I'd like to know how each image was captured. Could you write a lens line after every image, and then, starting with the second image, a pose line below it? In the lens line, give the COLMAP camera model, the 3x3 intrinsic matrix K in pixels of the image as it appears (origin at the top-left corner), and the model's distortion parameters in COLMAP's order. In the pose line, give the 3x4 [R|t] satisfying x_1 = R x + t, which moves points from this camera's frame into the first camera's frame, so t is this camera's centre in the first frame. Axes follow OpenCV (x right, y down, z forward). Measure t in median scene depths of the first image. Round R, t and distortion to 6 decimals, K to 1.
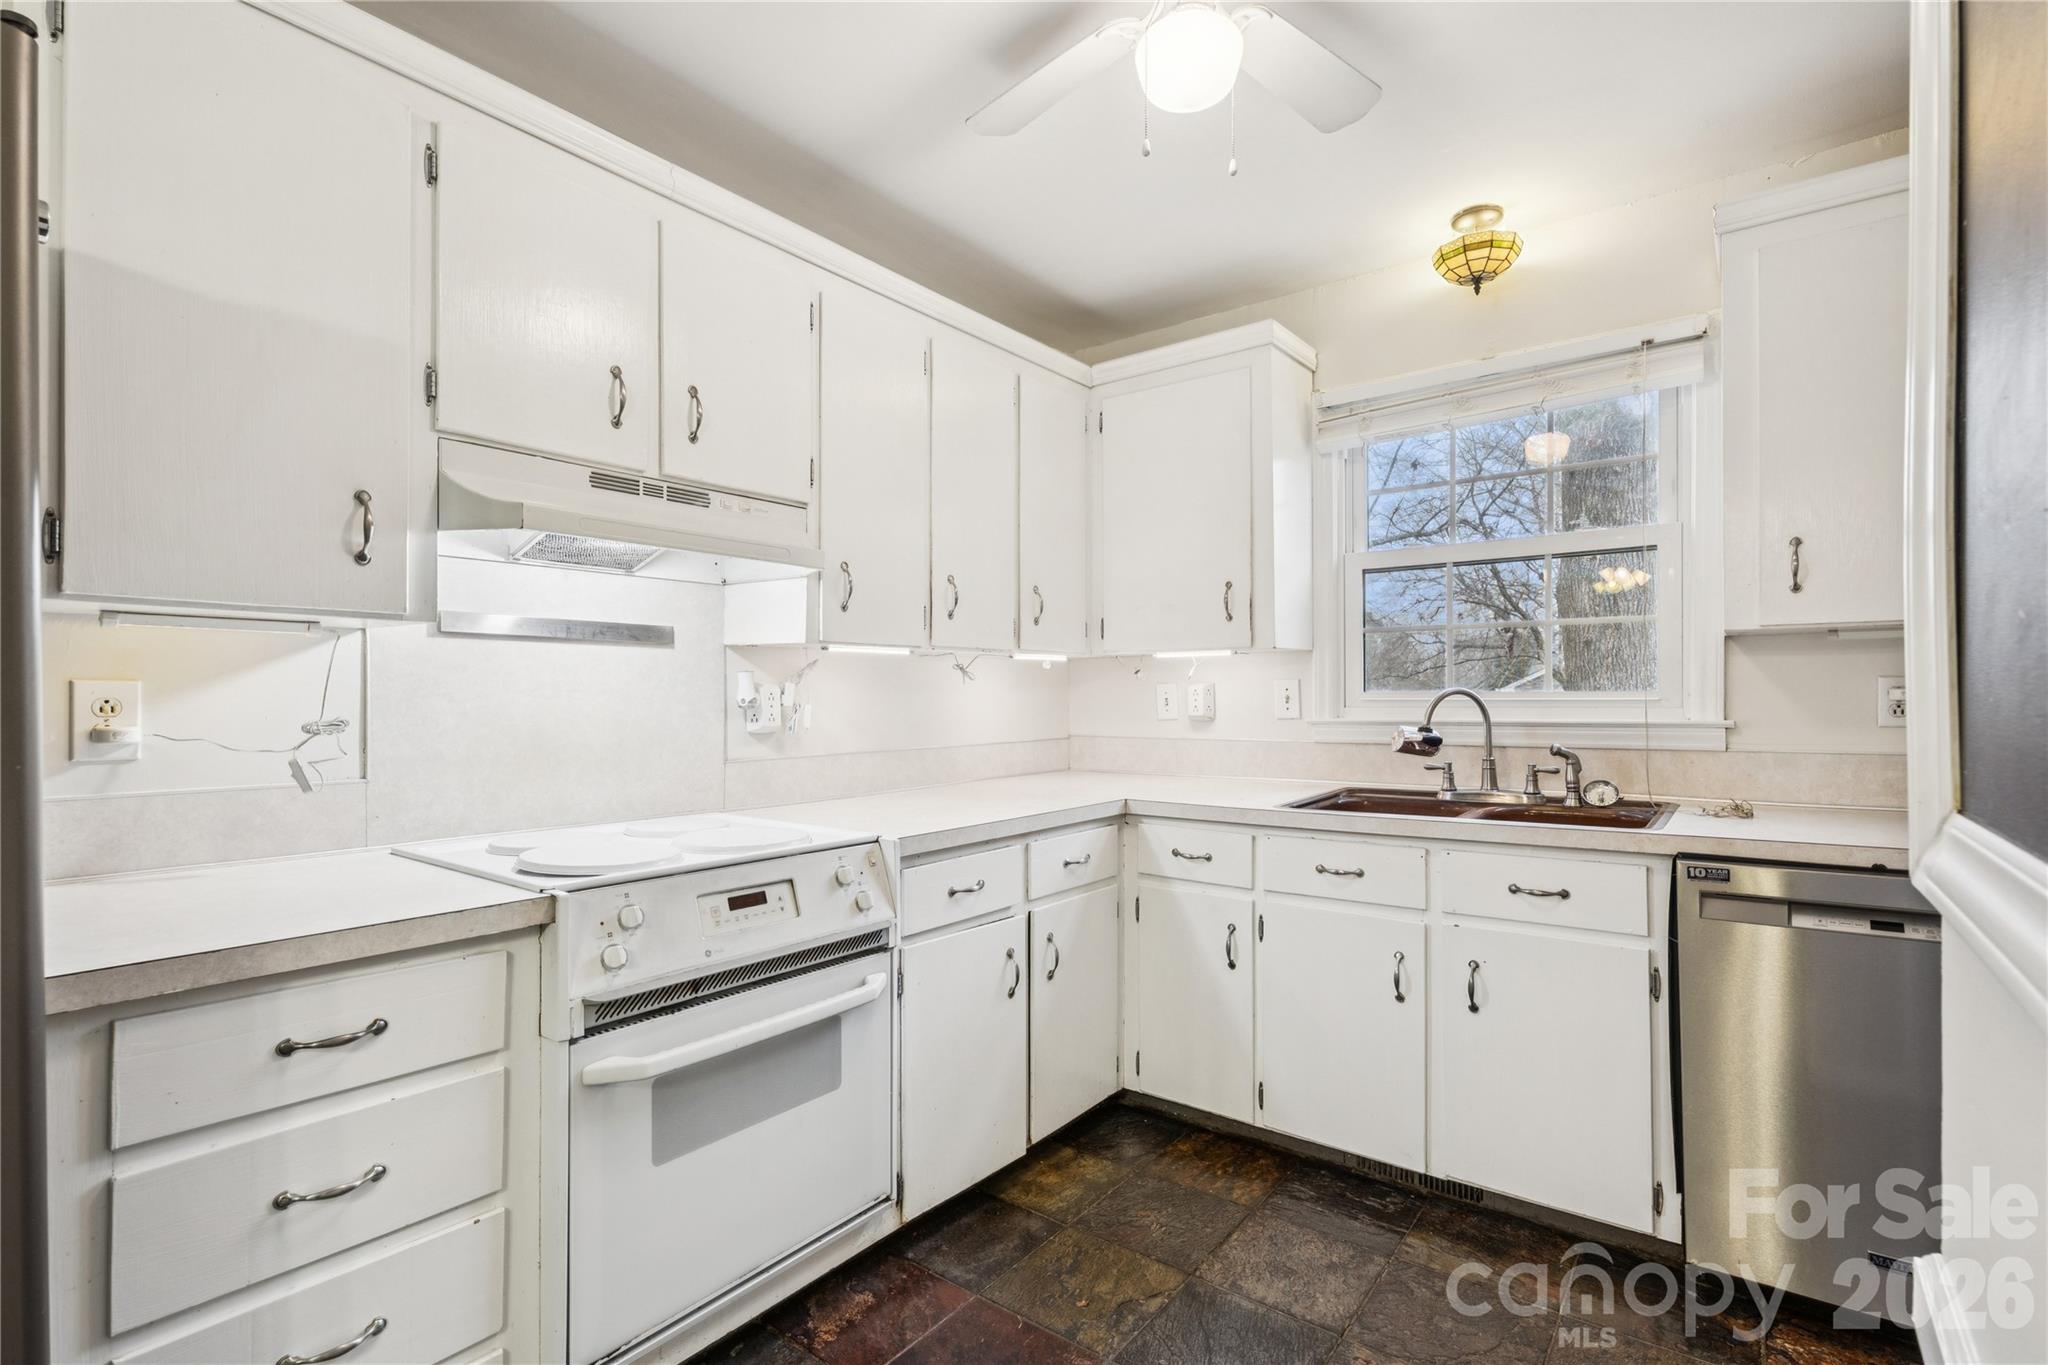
lens RADIAL K [[956.4, 0, 1025.7], [0, 956.4, 690.8], [0, 0, 1]] dist [-0.001543, 0.000138]
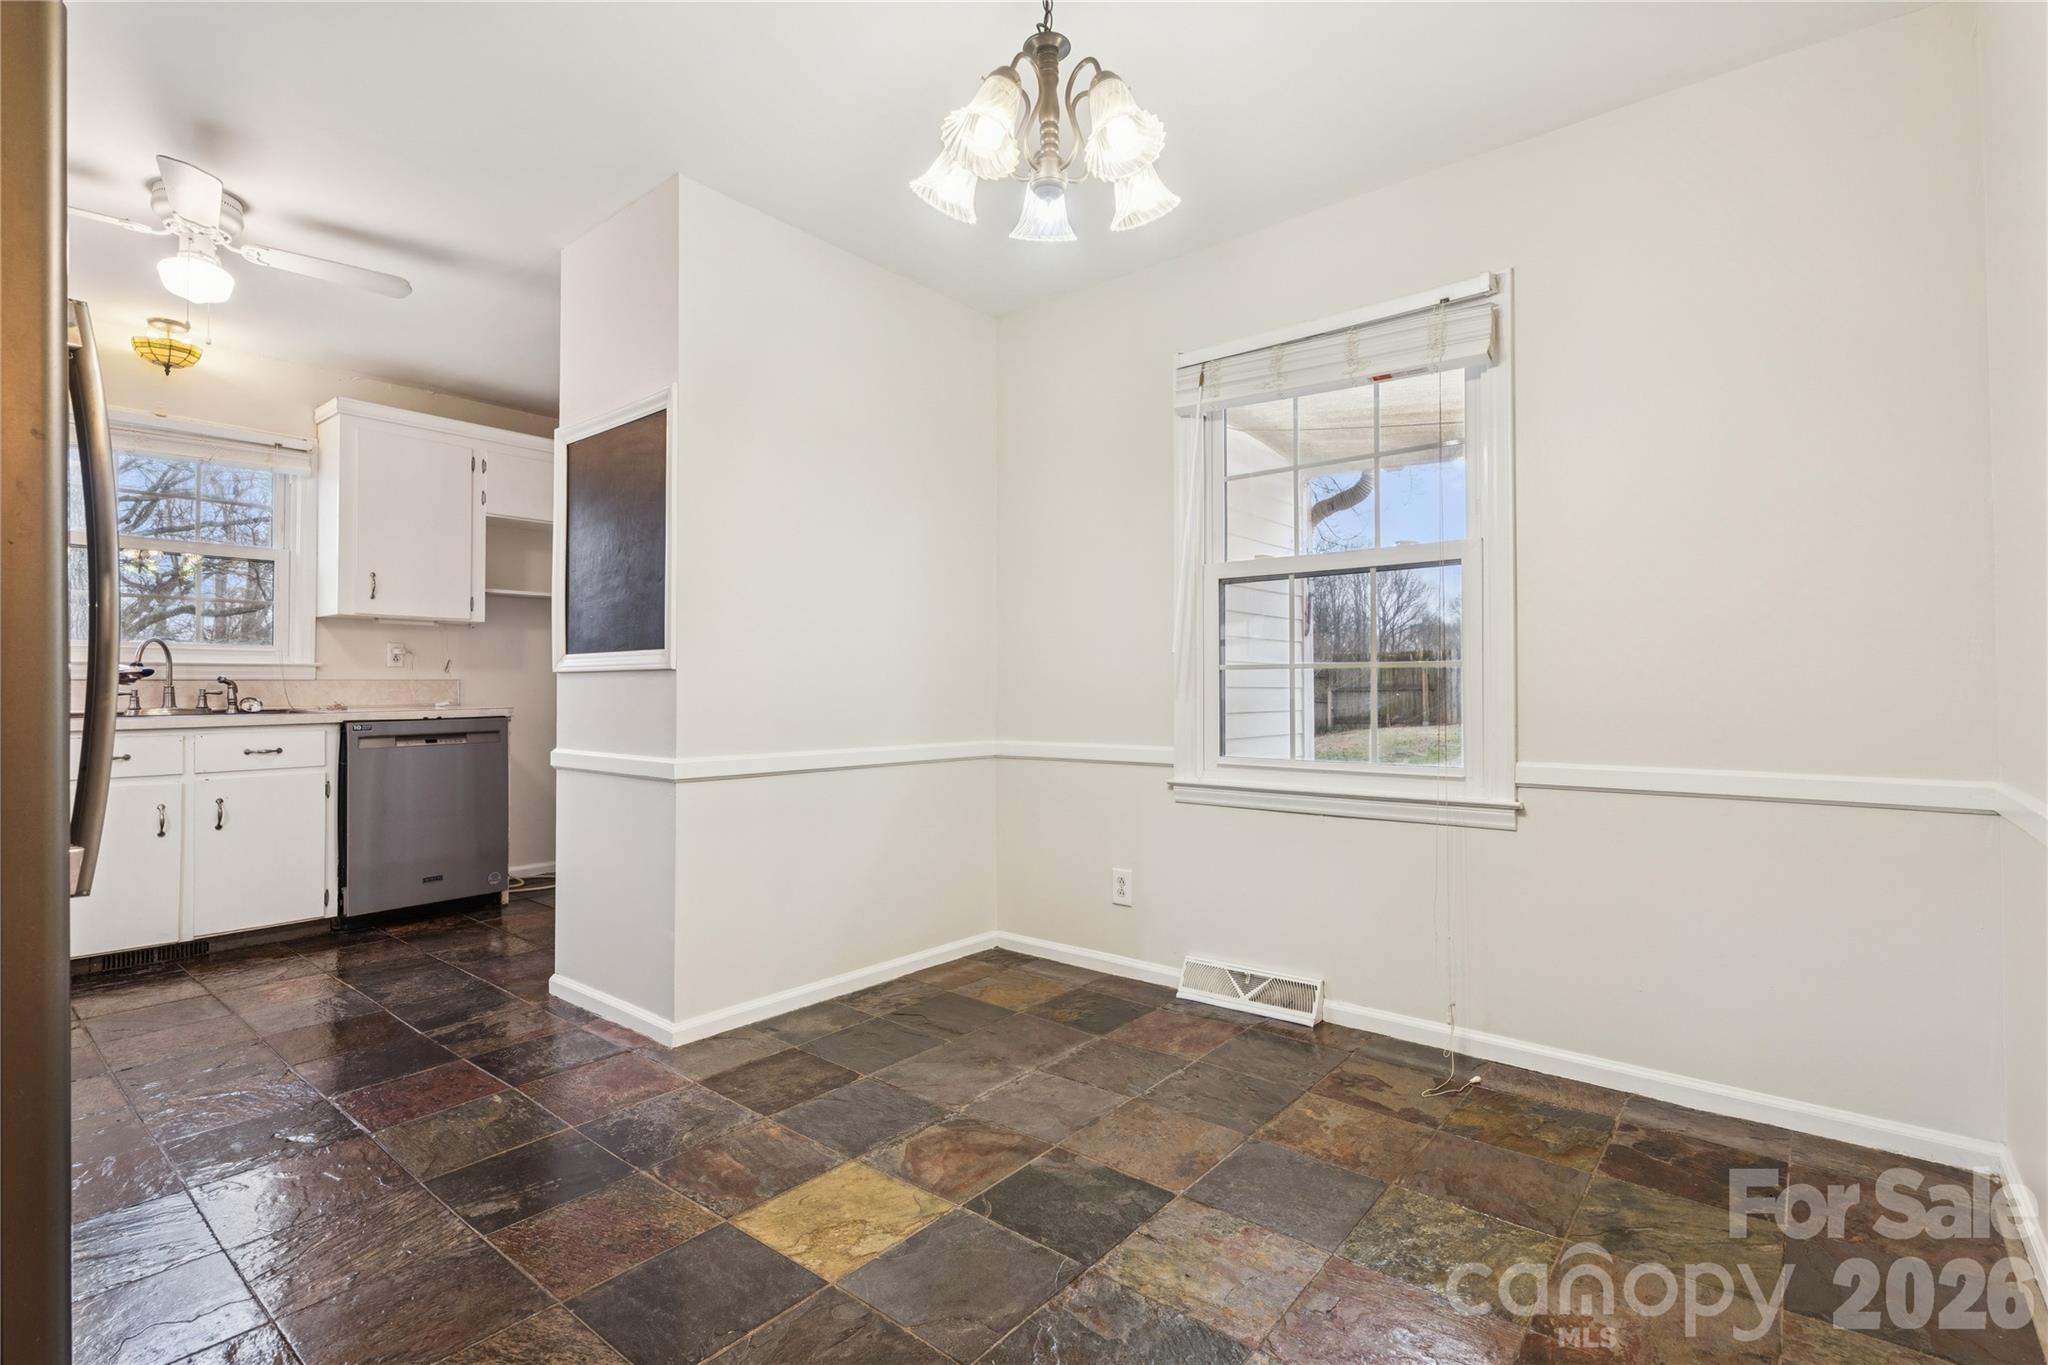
lens RADIAL K [[955.2, 0, 1031.1], [0, 955.2, 686.1], [0, 0, 1]] dist [0.000585, 0.000342]
pose [[0.037498, 0.006585, 0.999275, -1.156773], [-0.004845, 0.999968, -0.006408, 0.088728], [-0.999285, -0.004601, 0.037528, -0.487521]]
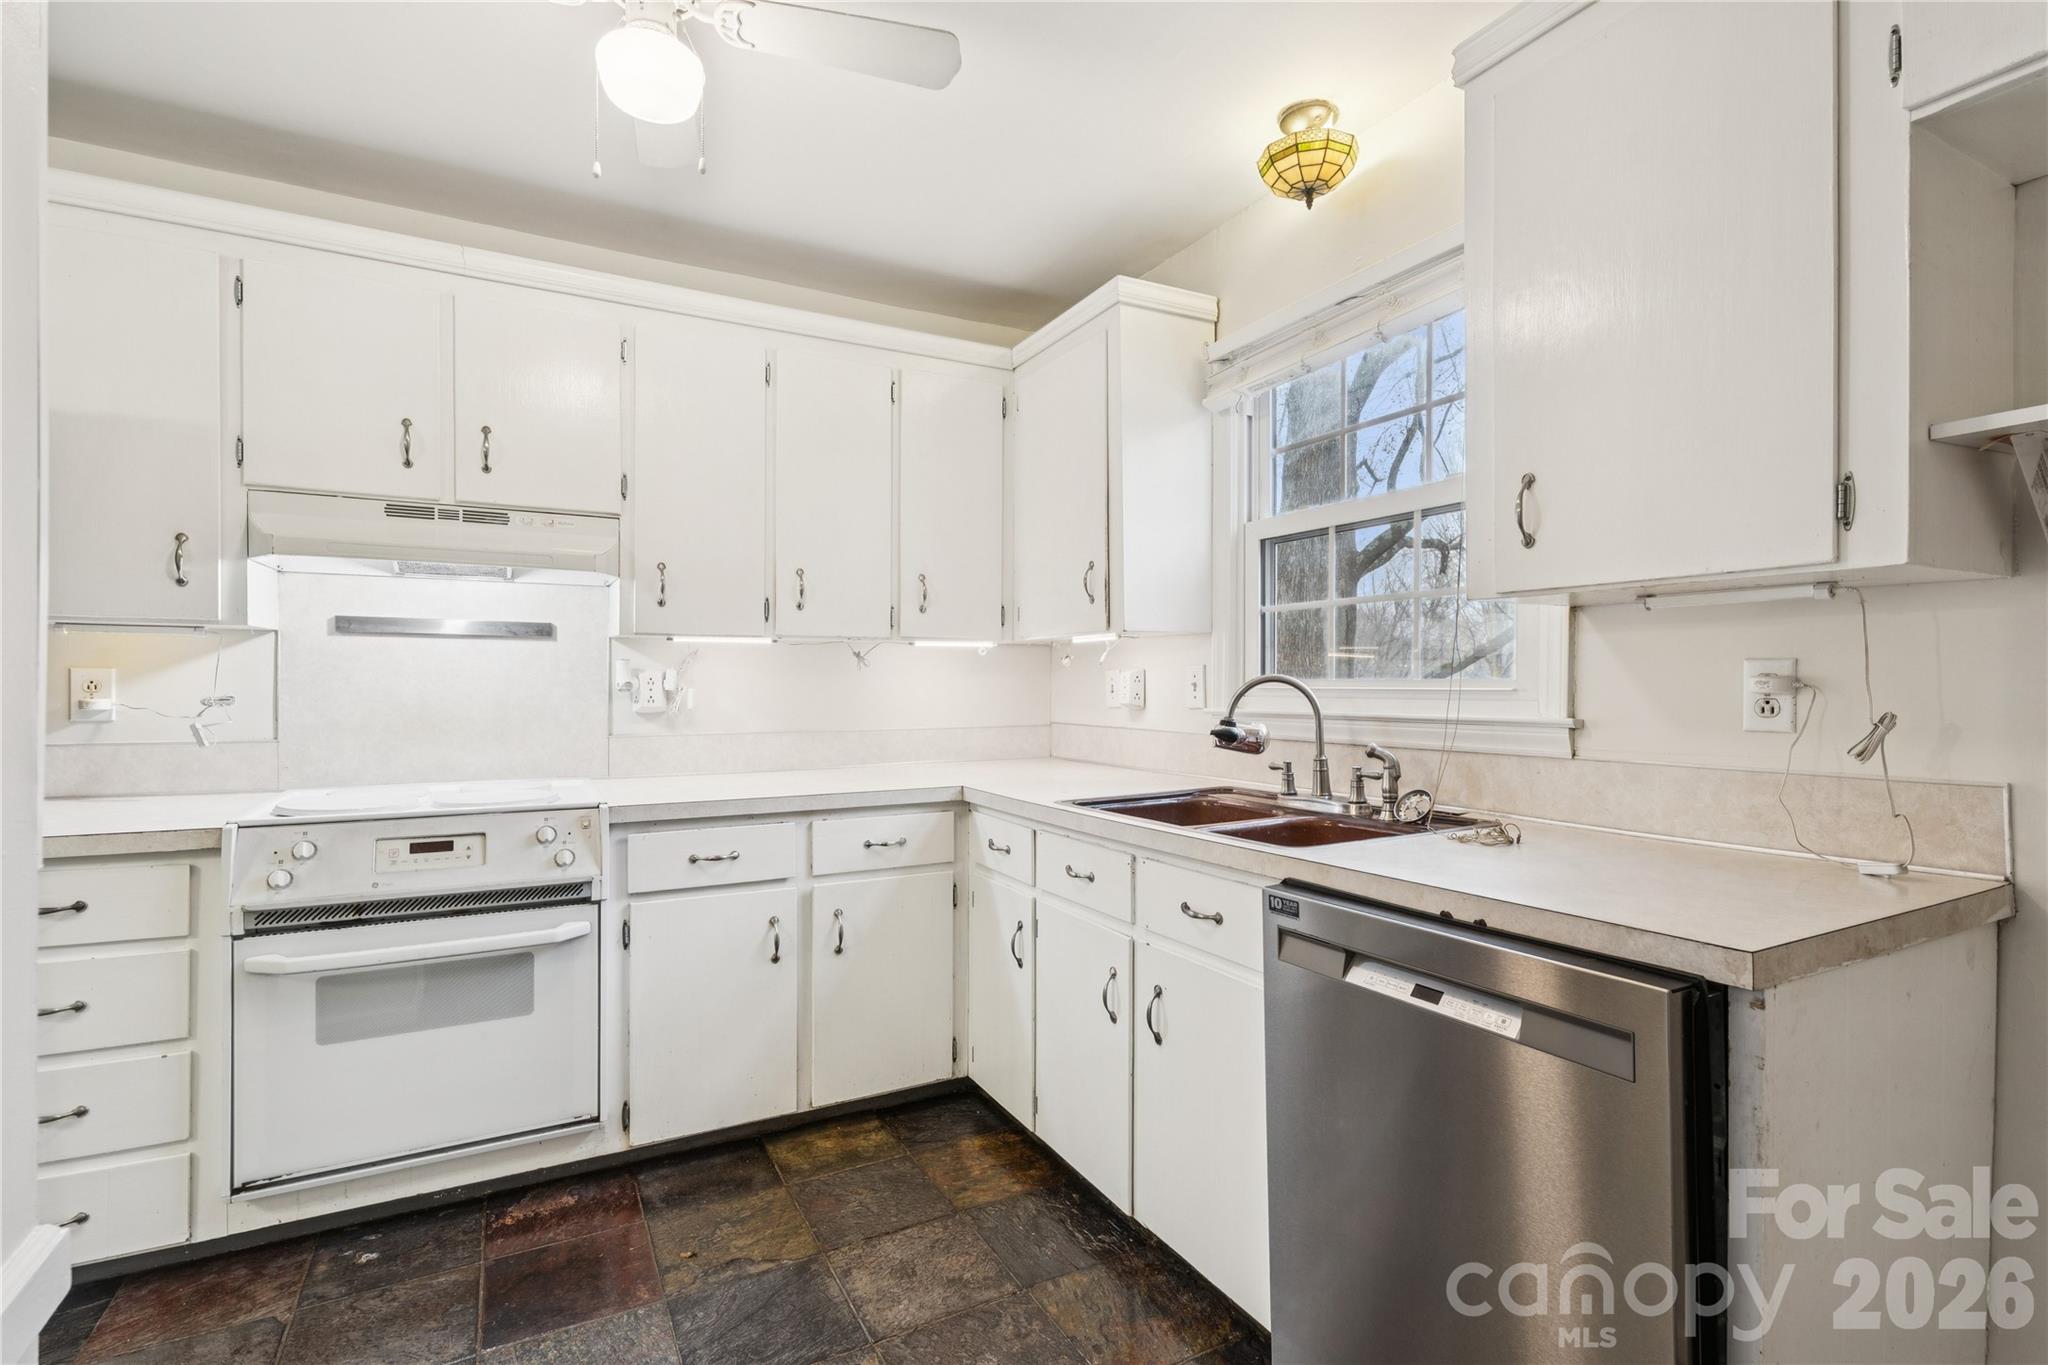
lens RADIAL K [[955.2, 0, 1031.1], [0, 955.2, 686.1], [0, 0, 1]] dist [0.000585, 0.000342]
pose [[0.914213, 0.006301, -0.405185, 0.713394], [-0.002673, 0.999951, 0.009519, -0.000645], [0.405225, -0.007619, 0.914185, 0.151478]]
